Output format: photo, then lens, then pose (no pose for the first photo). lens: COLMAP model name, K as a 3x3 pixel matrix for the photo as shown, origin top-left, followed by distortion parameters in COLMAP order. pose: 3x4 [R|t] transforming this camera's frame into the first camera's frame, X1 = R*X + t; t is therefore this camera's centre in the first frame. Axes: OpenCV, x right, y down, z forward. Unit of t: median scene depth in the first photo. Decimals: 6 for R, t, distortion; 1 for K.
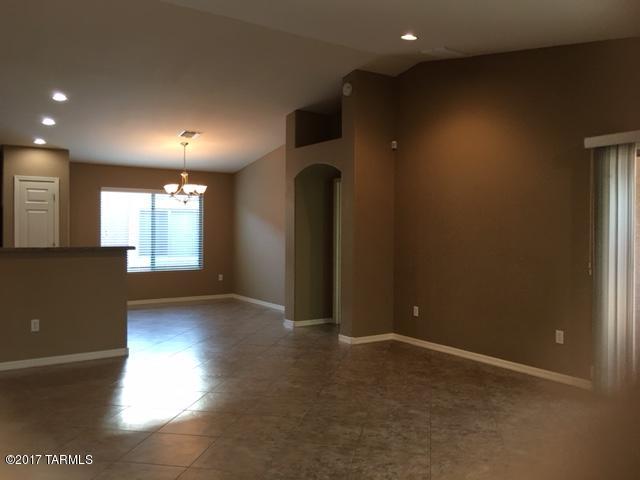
lens RADIAL K [[543.2, 0, 328.4], [0, 543.2, 237.3], [0, 0, 1]] dist [0.029491, -0.011408]
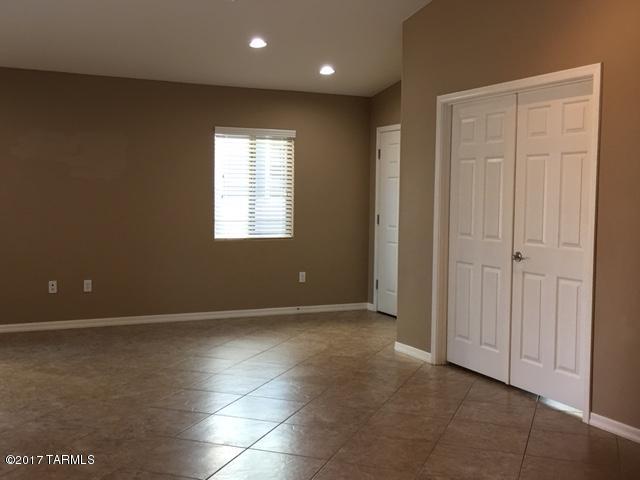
lens RADIAL K [[732.3, 0, 320.0], [0, 732.3, 240.0], [0, 0, 1]] dist [0.051223, 0.002481]
pose [[-0.986216, -0.032192, 0.162299, -0.289062], [-0.019512, 0.996674, 0.079128, -0.024149], [-0.164306, 0.074870, -0.983564, 1.895725]]
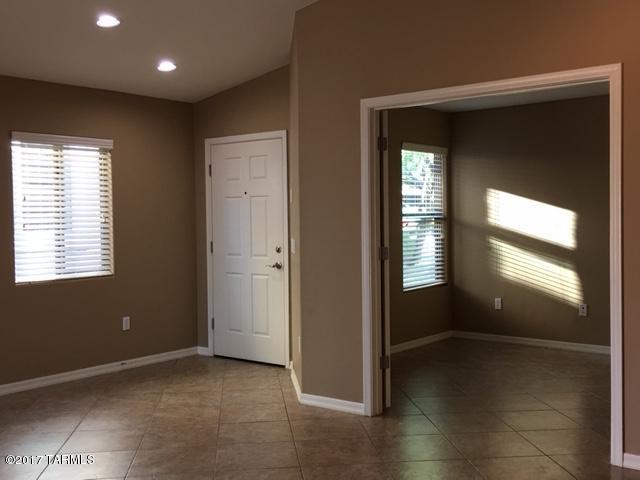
lens RADIAL K [[732.3, 0, 320.0], [0, 732.3, 240.0], [0, 0, 1]] dist [0.051223, 0.002481]
pose [[-0.957830, 0.014096, -0.286989, 0.142140], [0.001361, 0.999007, 0.044524, -0.015966], [0.287332, 0.042256, -0.956898, 1.582883]]
